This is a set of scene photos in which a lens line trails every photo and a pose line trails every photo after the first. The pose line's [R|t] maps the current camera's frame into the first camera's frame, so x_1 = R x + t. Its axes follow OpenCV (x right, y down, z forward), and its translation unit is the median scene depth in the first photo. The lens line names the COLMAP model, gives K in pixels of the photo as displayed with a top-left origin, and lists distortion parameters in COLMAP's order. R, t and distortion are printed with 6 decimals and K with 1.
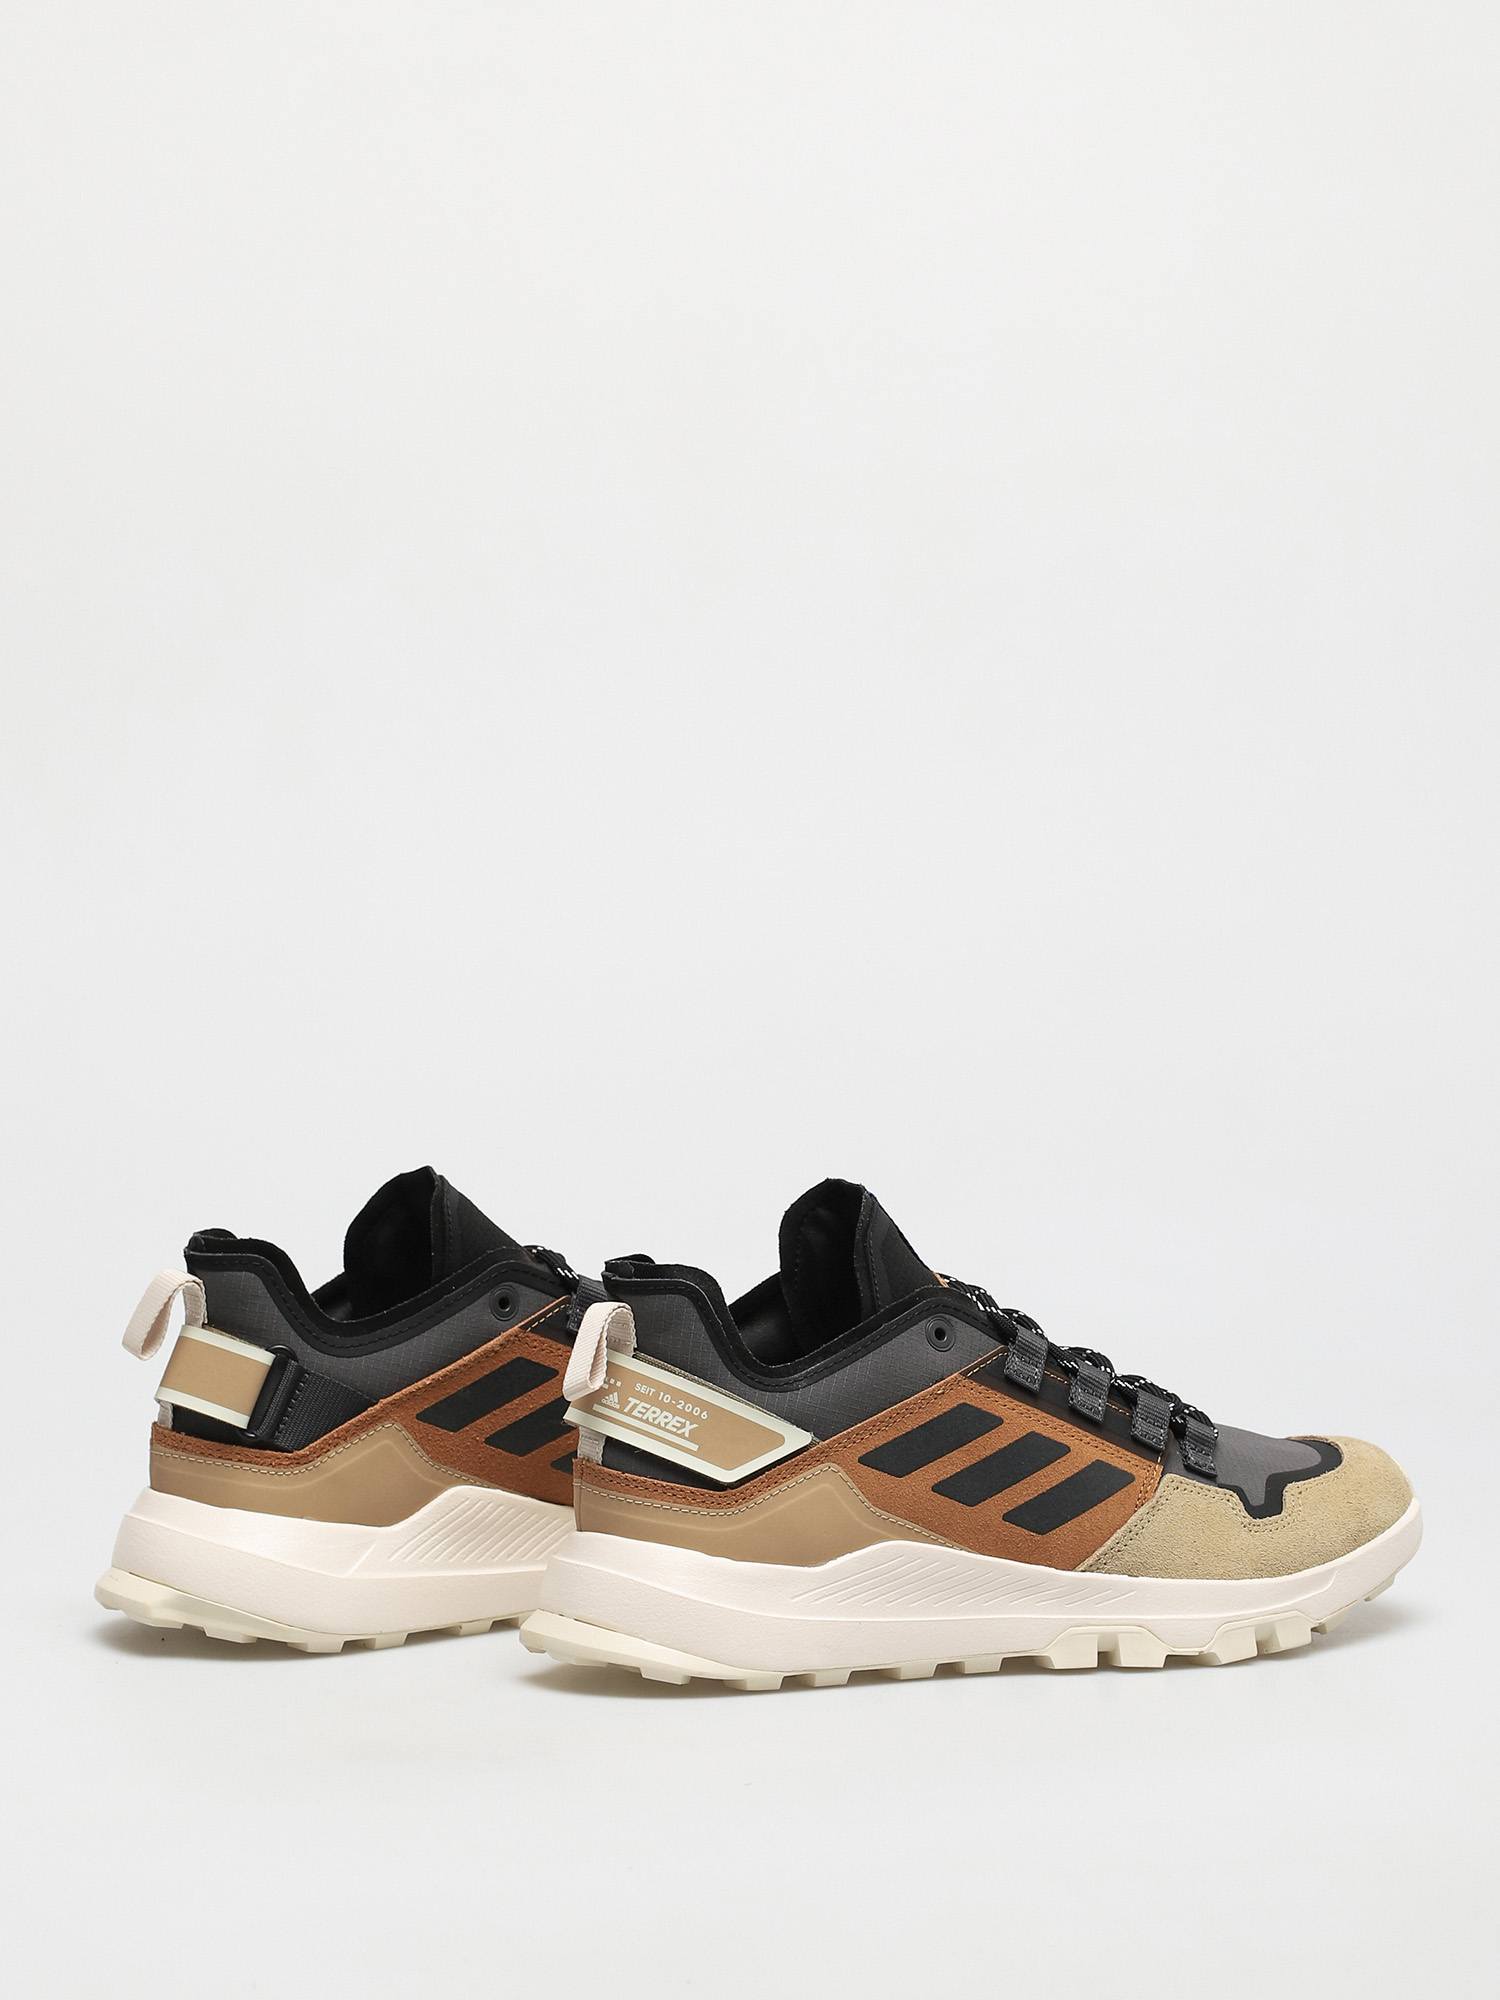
lens RADIAL K [[7625.9, 0, 750.0], [0, 7625.9, 1000.0], [0, 0, 1]] dist [-0.018899, 3.956805]
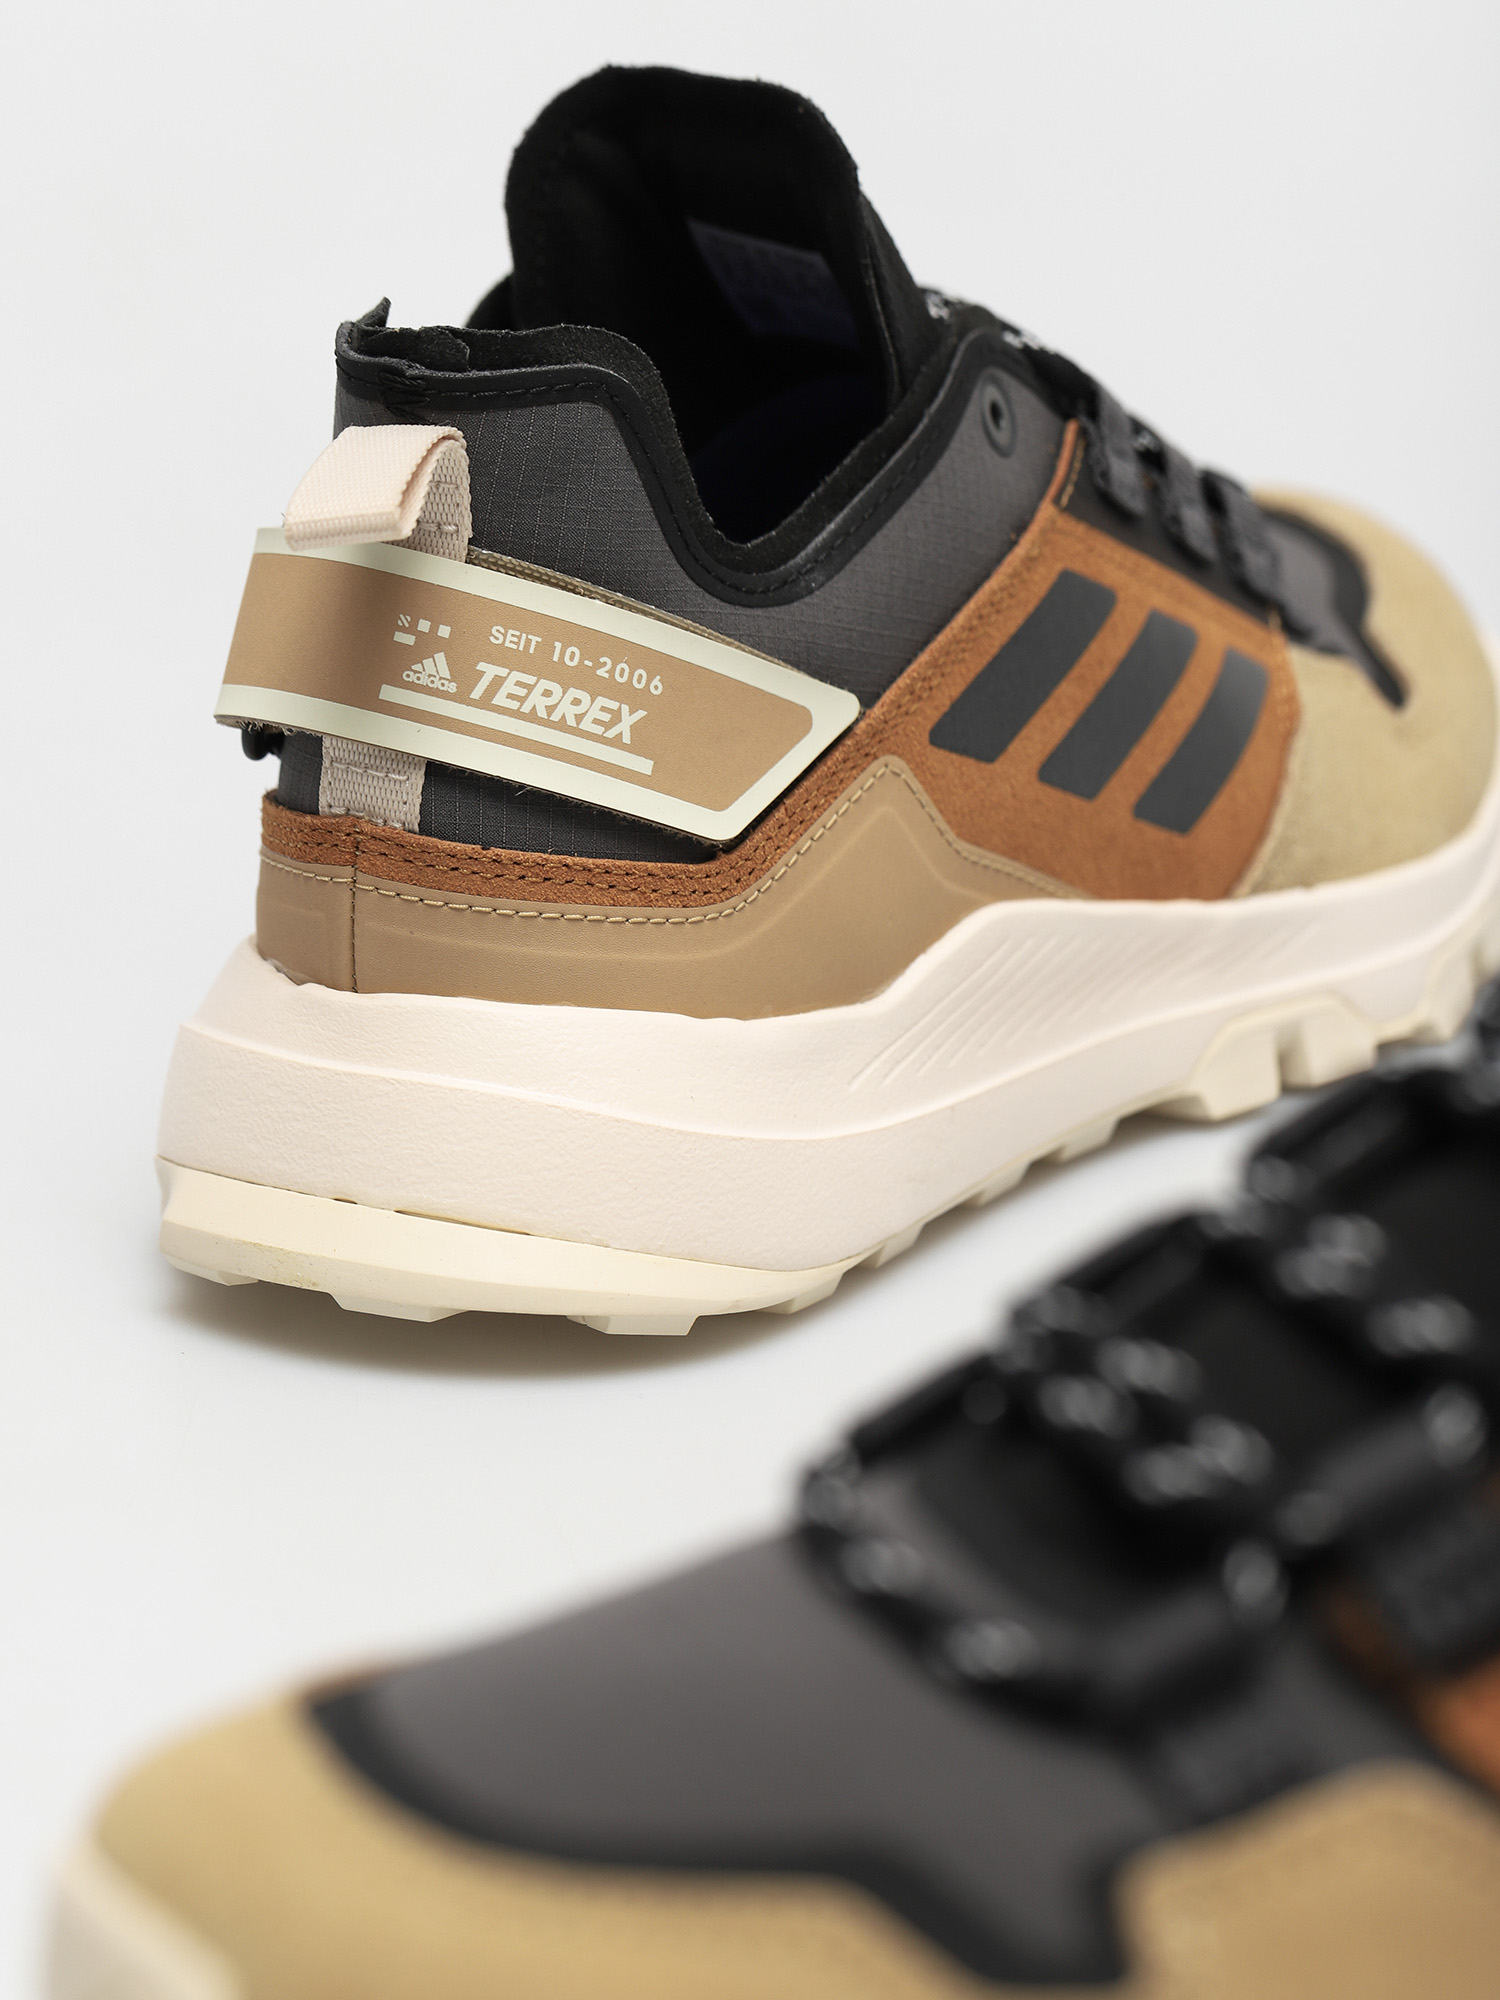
lens RADIAL K [[7266.8, 0, 750.0], [0, 7266.8, 1000.0], [0, 0, 1]] dist [-0.178405, 1.258702]
pose [[0.831394, -0.149879, 0.535089, -0.214083], [0.027081, 0.972723, 0.230384, -0.019629], [-0.555023, -0.177050, 0.812775, 0.668521]]
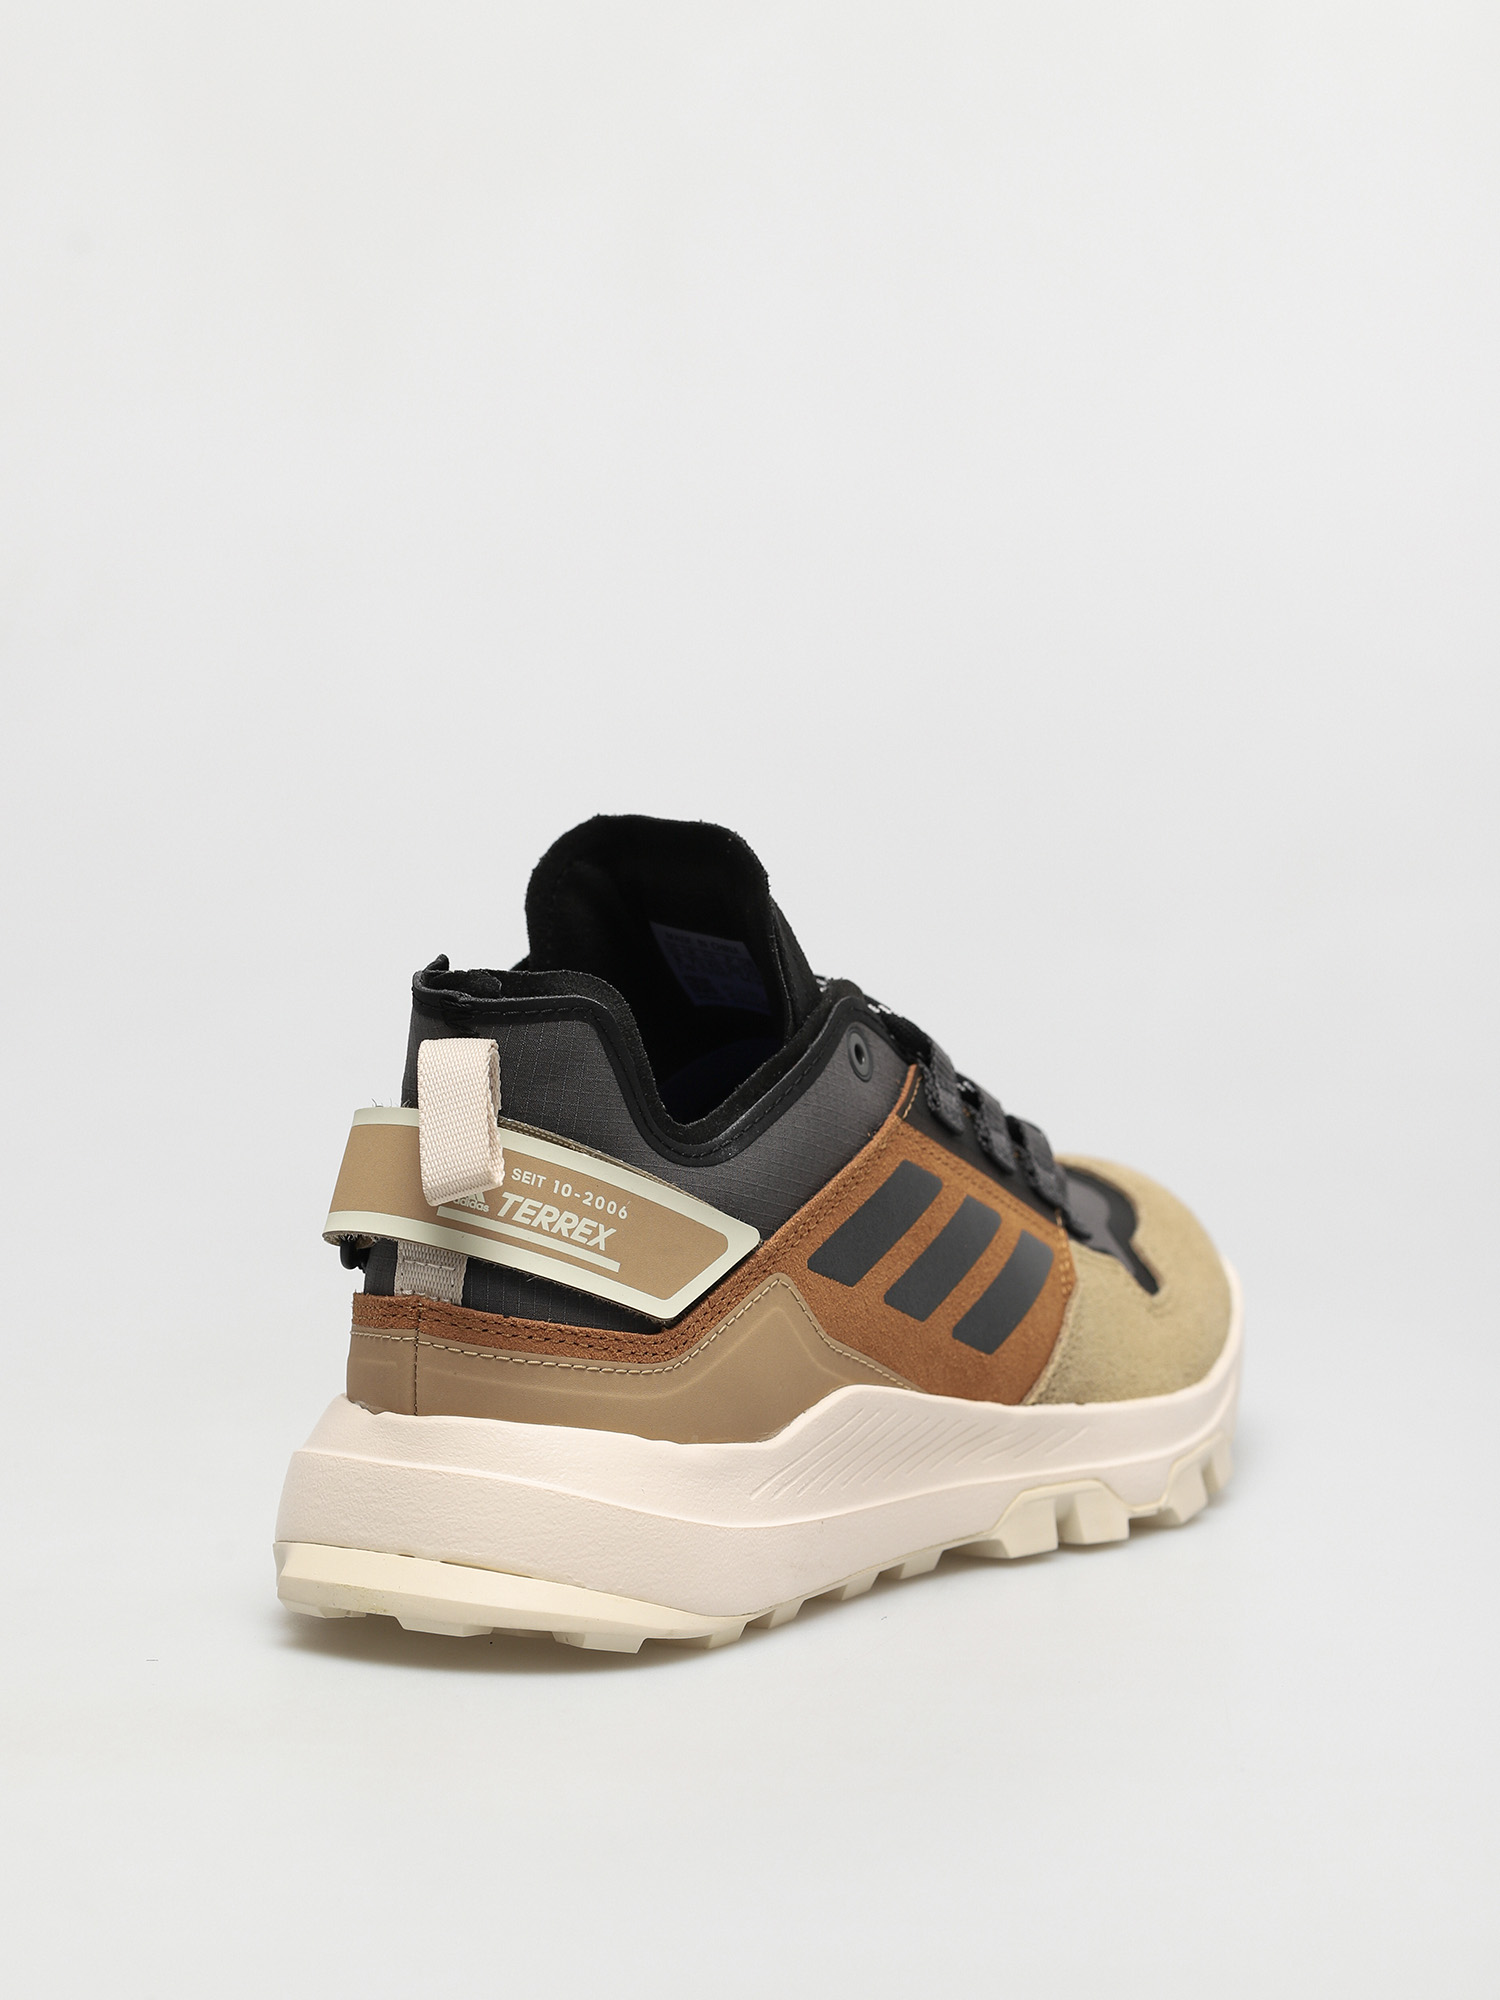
lens RADIAL K [[7625.9, 0, 750.0], [0, 7625.9, 1000.0], [0, 0, 1]] dist [-0.018899, 3.956805]
pose [[0.832664, -0.057852, 0.550748, -0.333903], [0.013578, 0.996362, 0.084132, -0.014403], [-0.553611, -0.062576, 0.830421, 0.479581]]
